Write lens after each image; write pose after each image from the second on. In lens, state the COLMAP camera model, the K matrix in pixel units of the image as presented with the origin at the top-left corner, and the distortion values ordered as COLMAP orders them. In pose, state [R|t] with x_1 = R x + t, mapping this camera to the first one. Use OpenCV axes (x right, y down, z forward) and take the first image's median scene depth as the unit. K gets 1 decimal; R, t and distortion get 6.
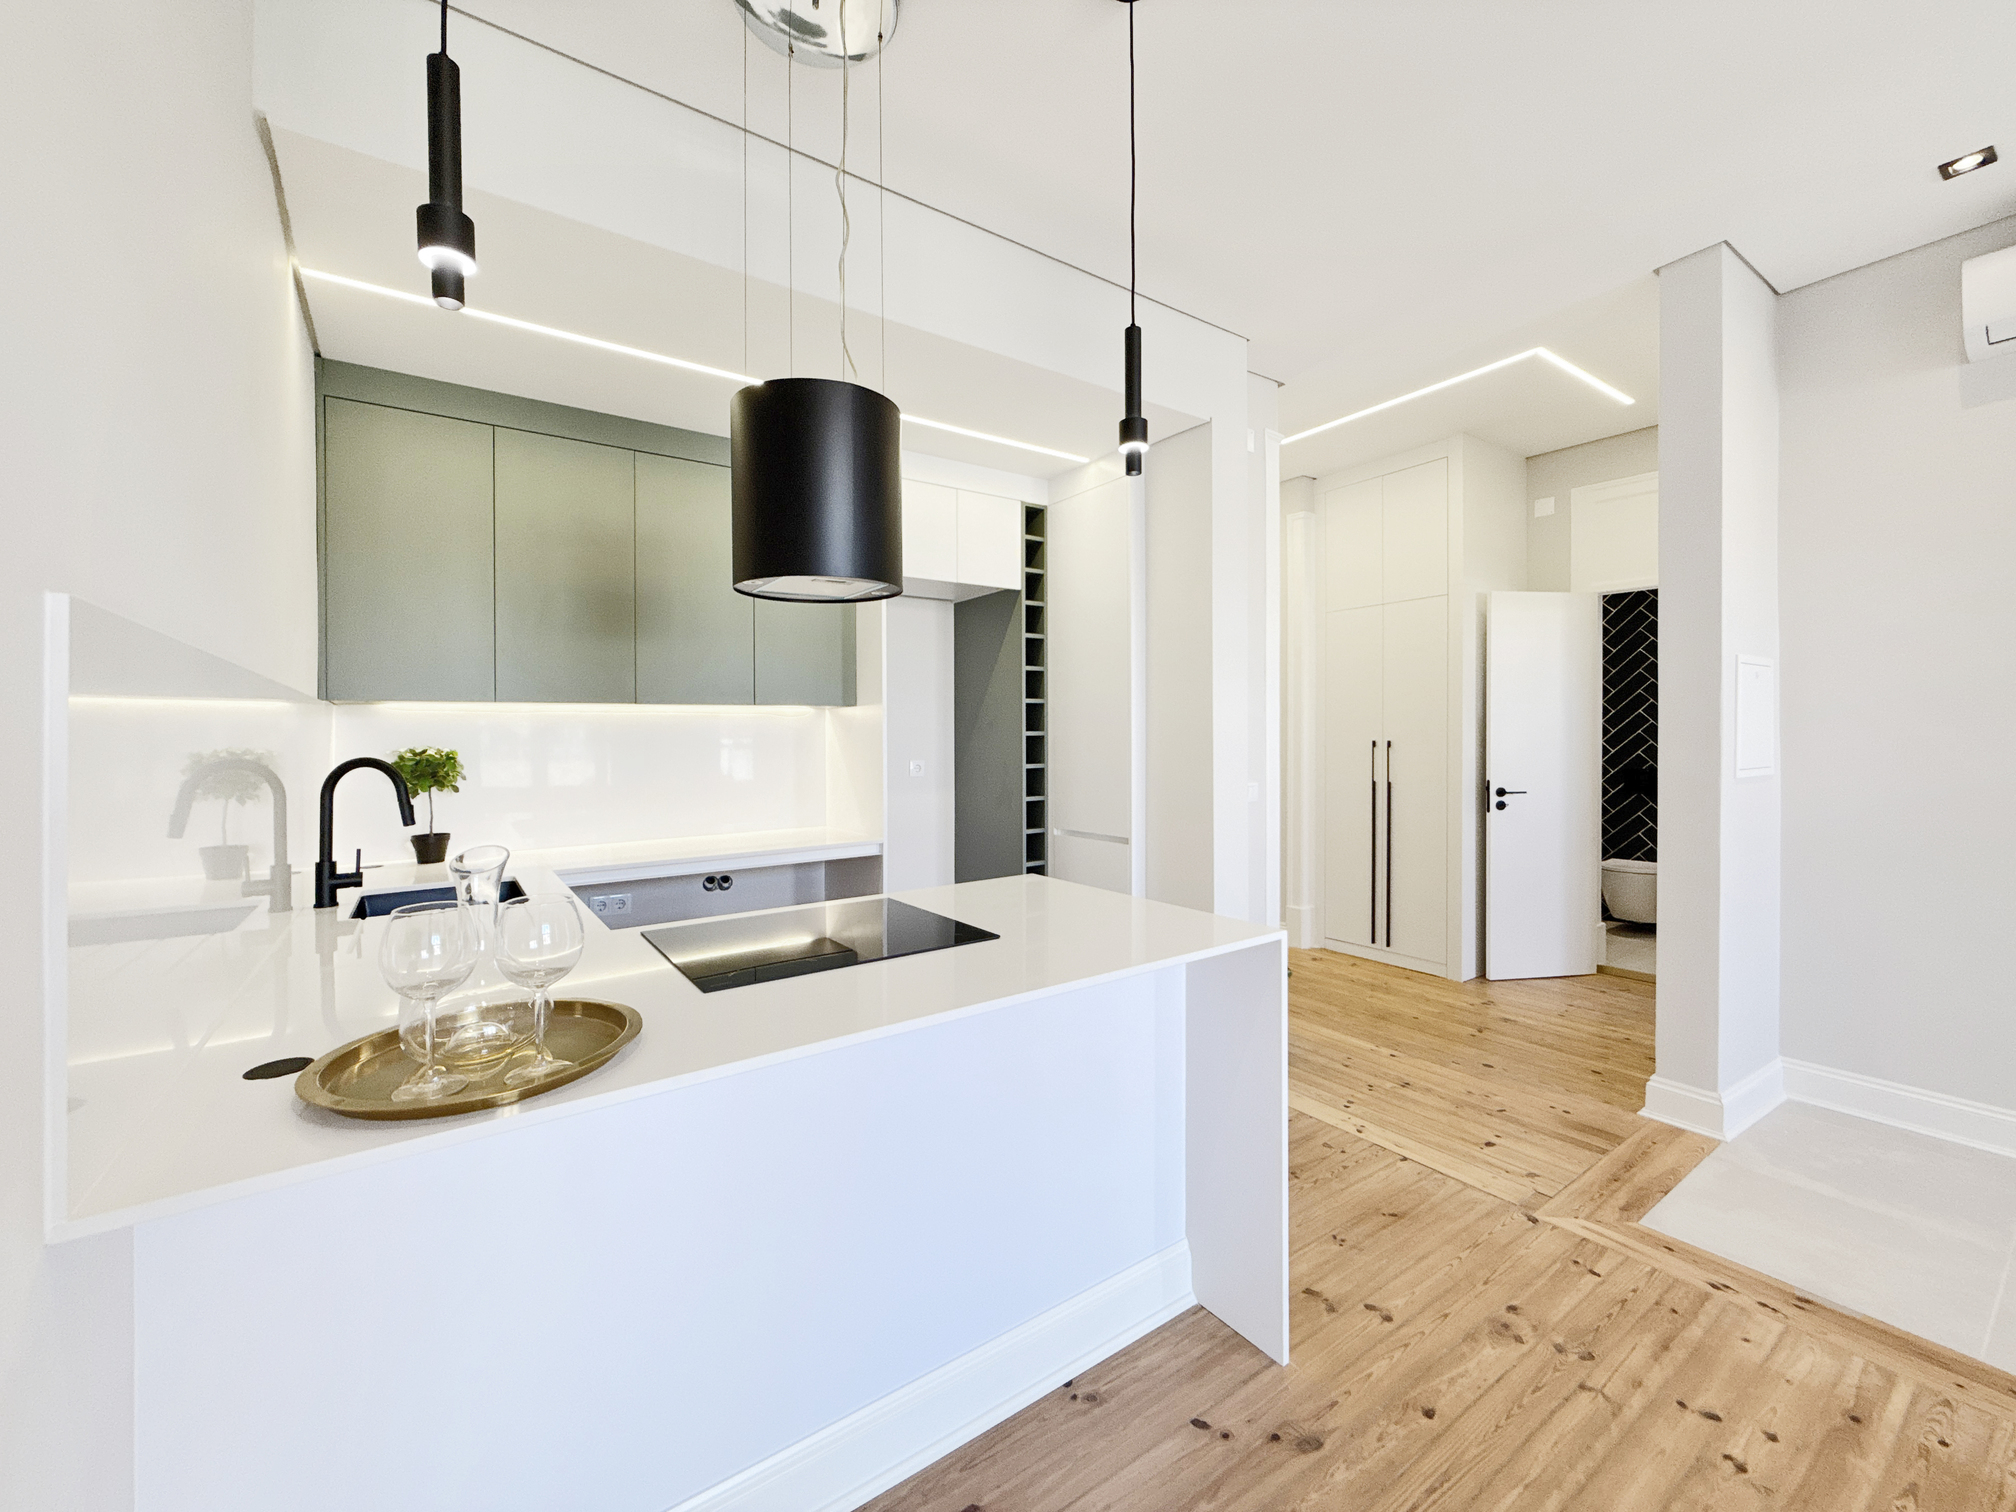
lens RADIAL K [[799.7, 0, 982.4], [0, 799.7, 743.1], [0, 0, 1]] dist [-0.000186, 0.000243]
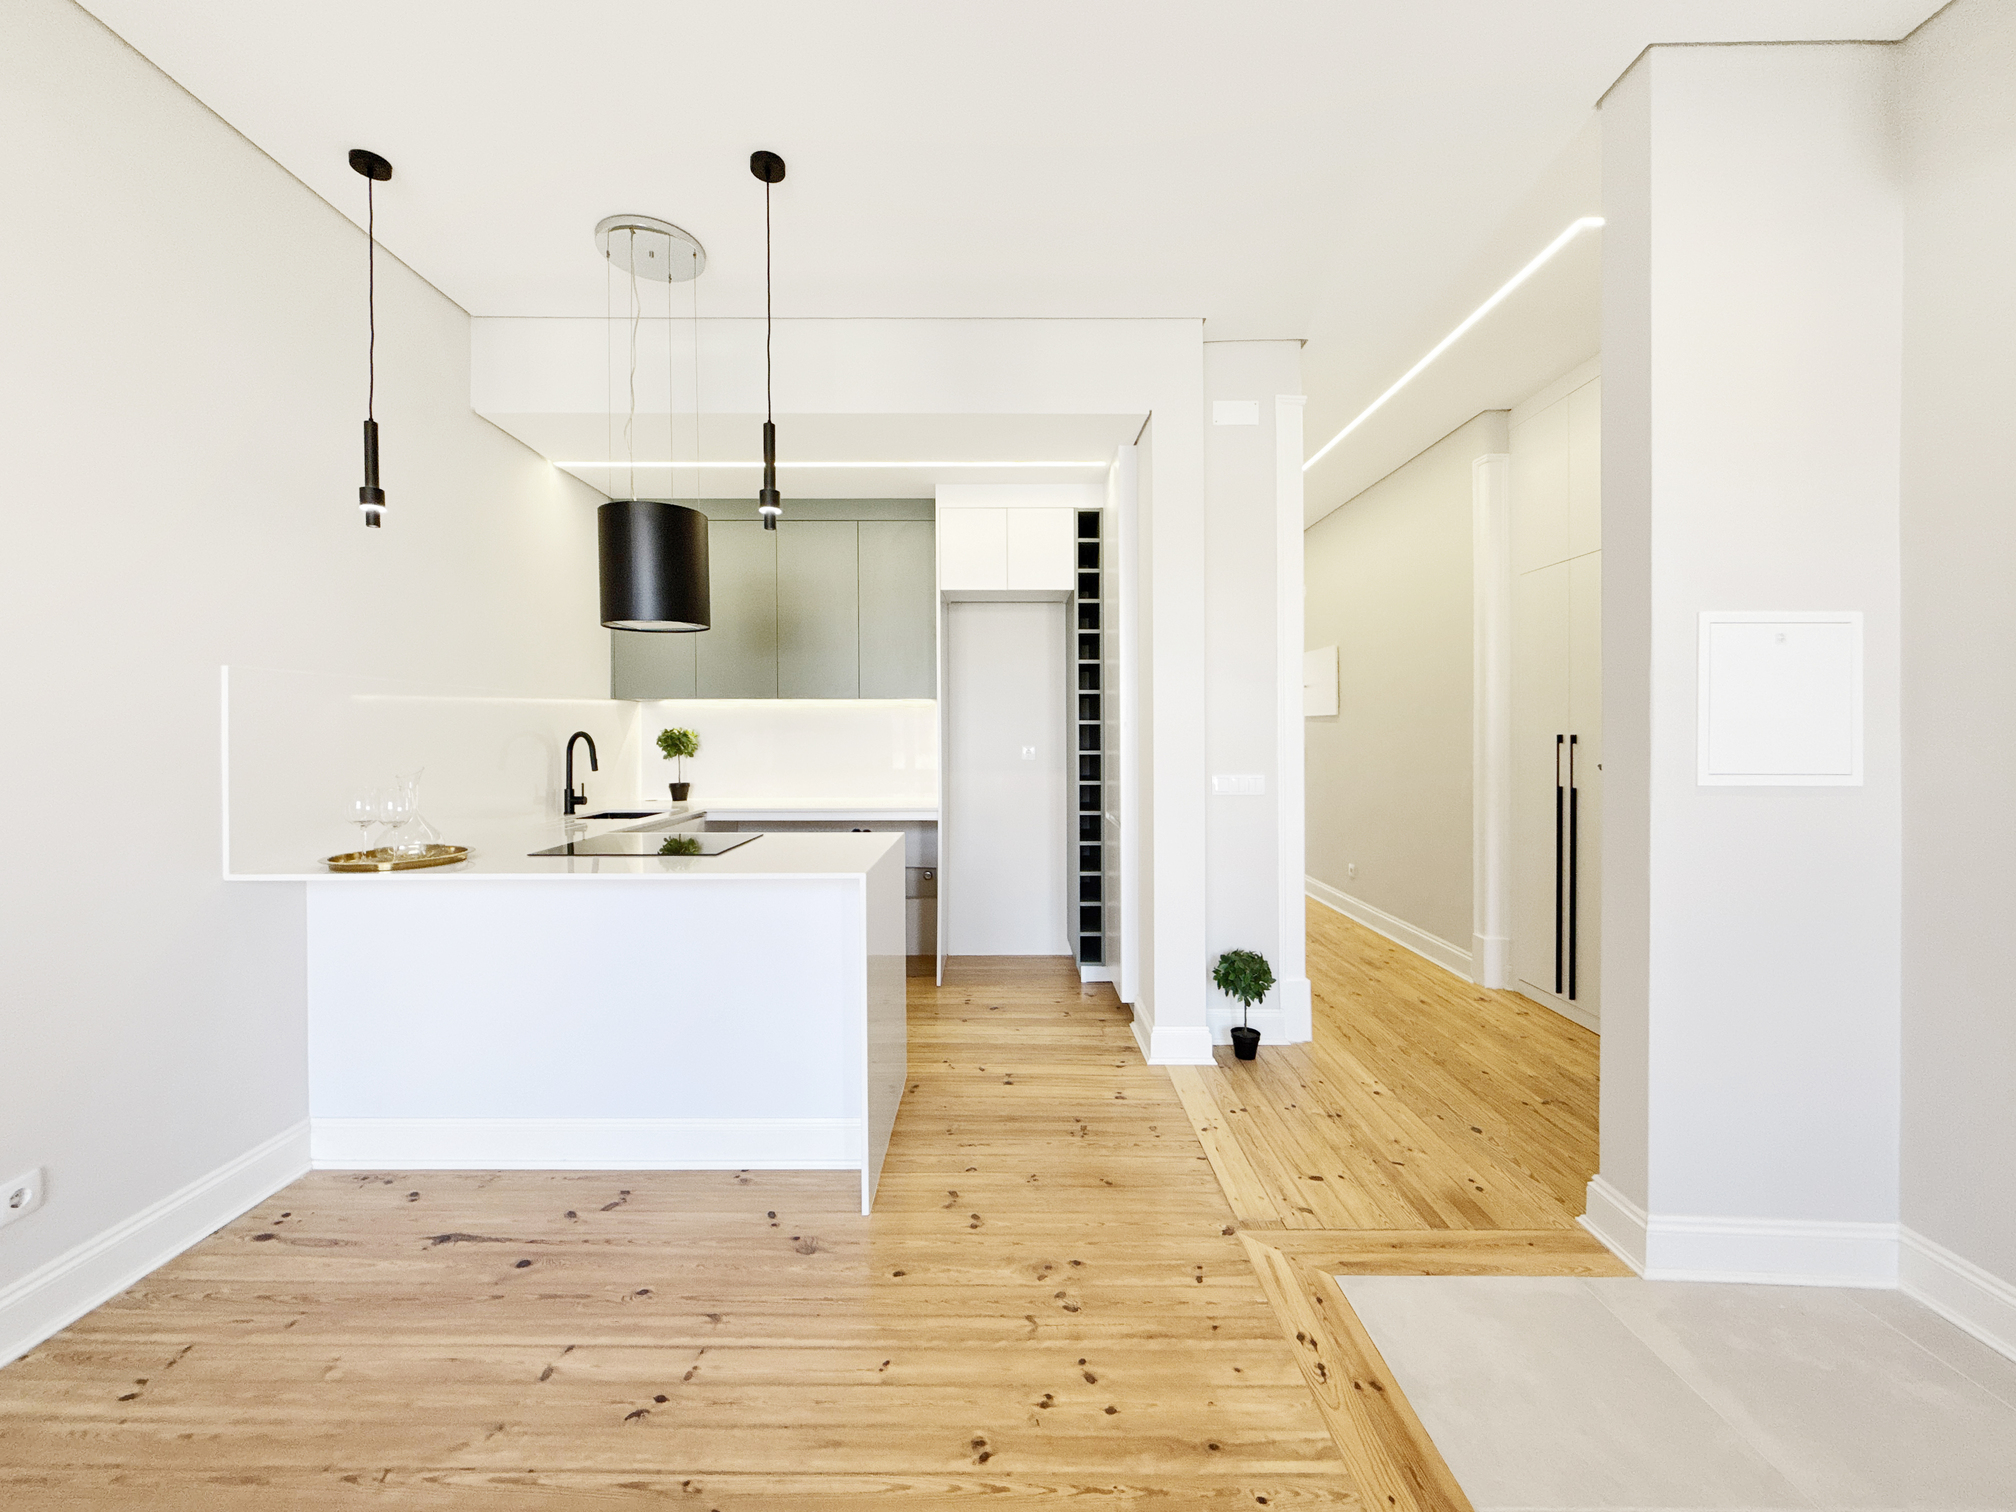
lens RADIAL K [[823.7, 0, 1007.5], [0, 823.7, 736.0], [0, 0, 1]] dist [-0.002063, 0.012930]
pose [[0.846395, 0.019858, -0.532185, 0.819894], [-0.018894, 0.999795, 0.007258, -0.001820], [0.532220, 0.003912, 0.846597, 0.016672]]
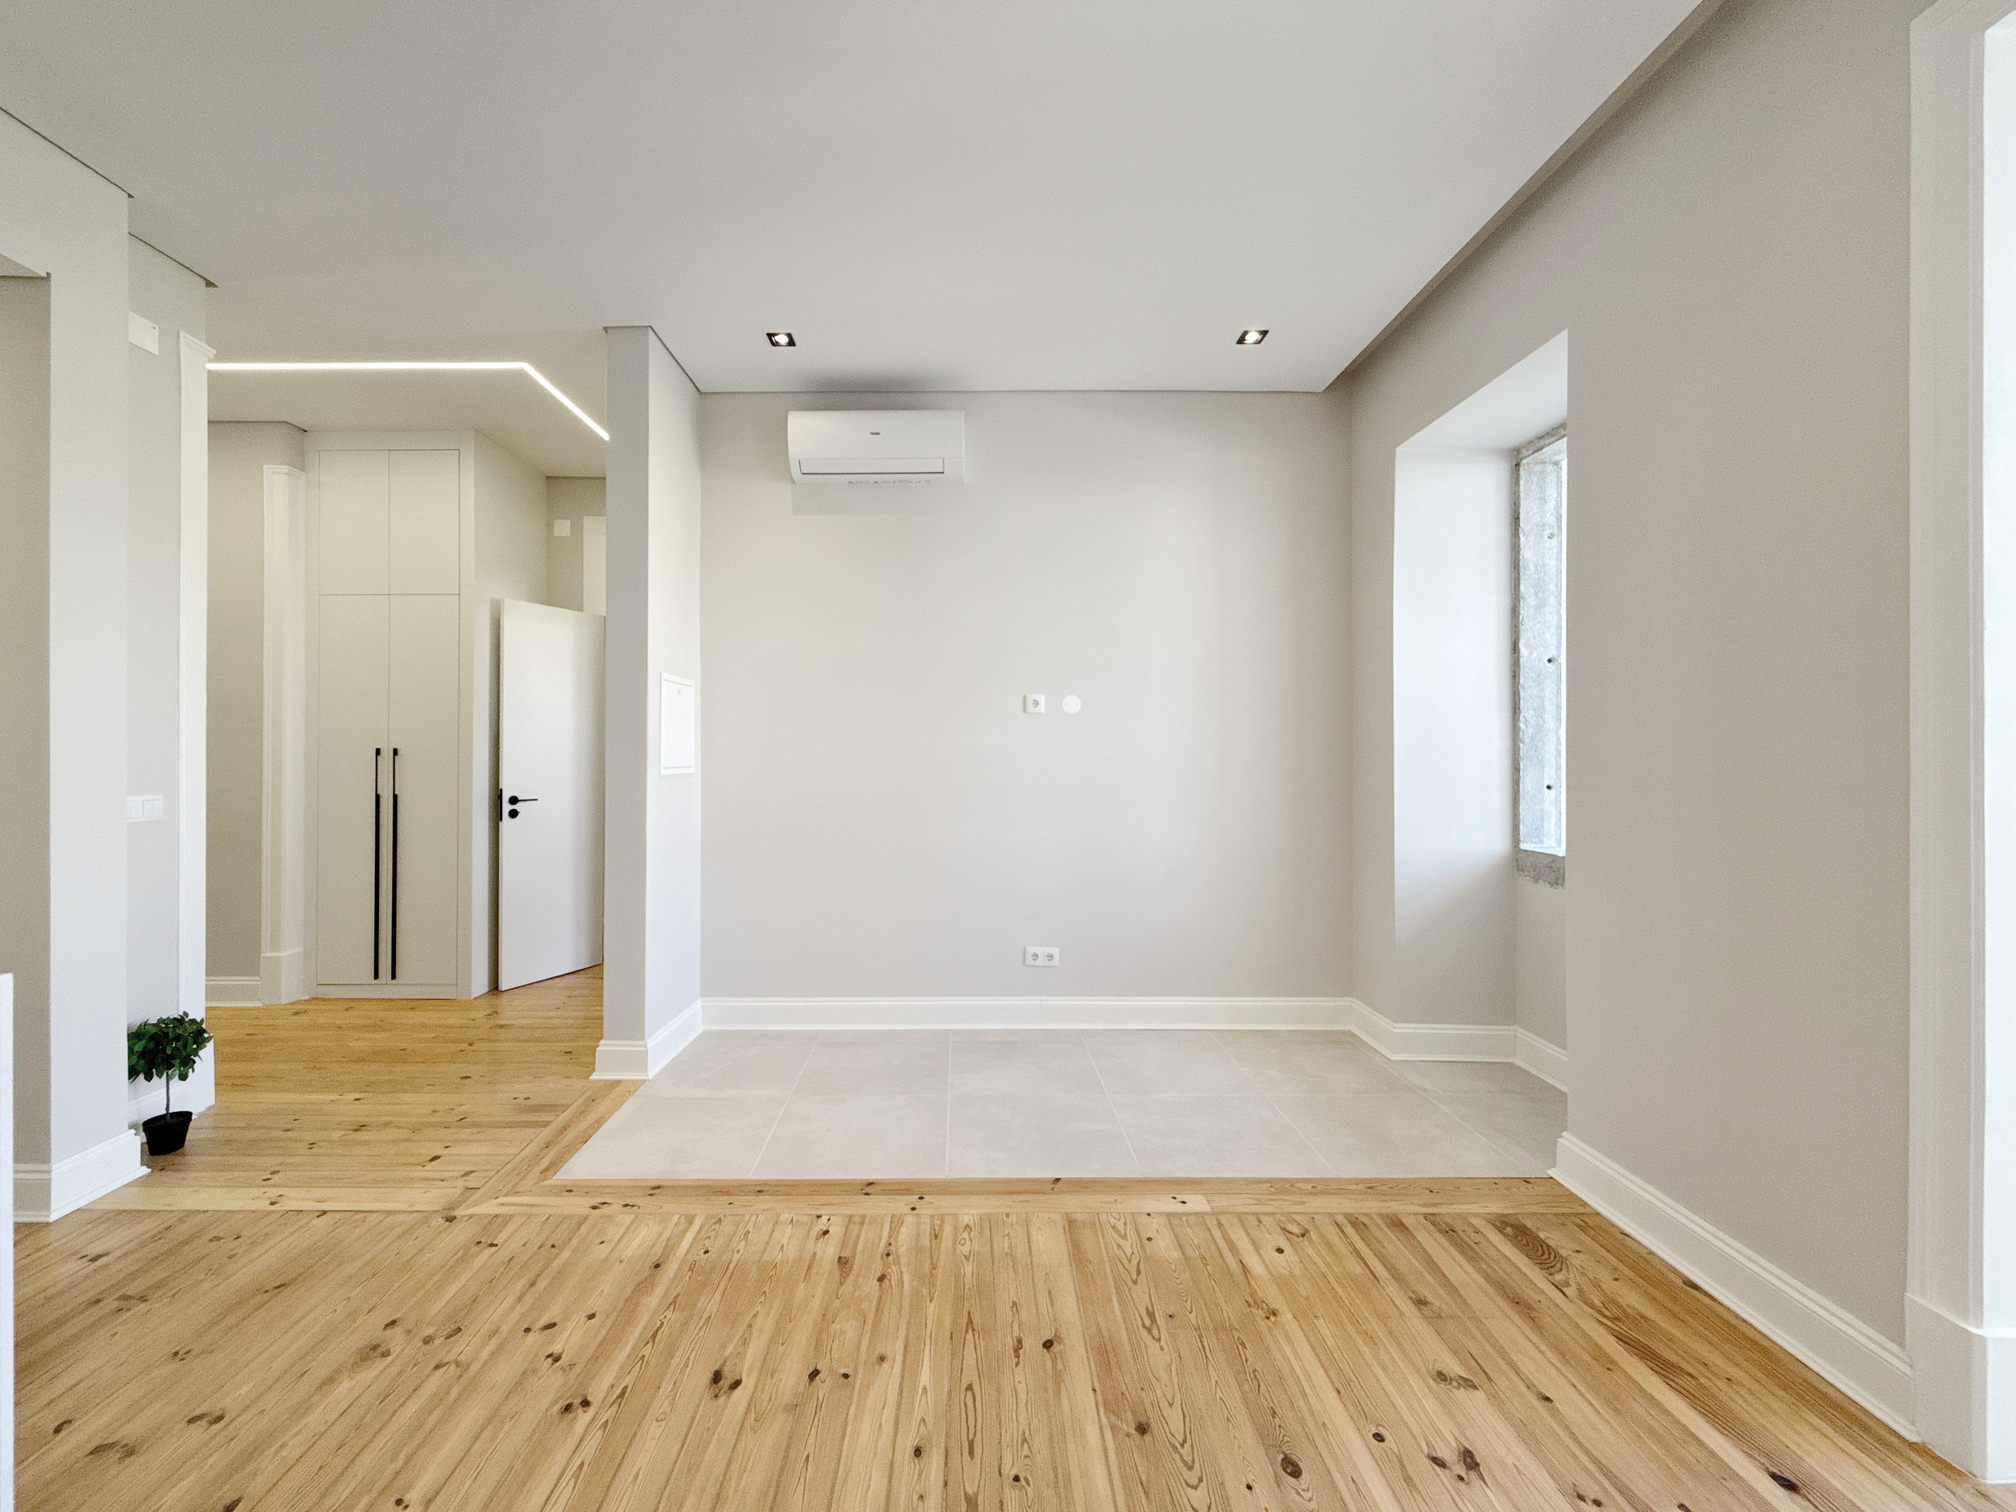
lens RADIAL K [[840.3, 0, 958.6], [0, 840.3, 761.3], [0, 0, 1]] dist [0.000225, 0.000114]
pose [[0.561419, 0.003732, 0.827523, 0.150031], [0.001137, 0.999985, -0.005282, 0.031153], [-0.827531, 0.003906, 0.561406, -0.086426]]
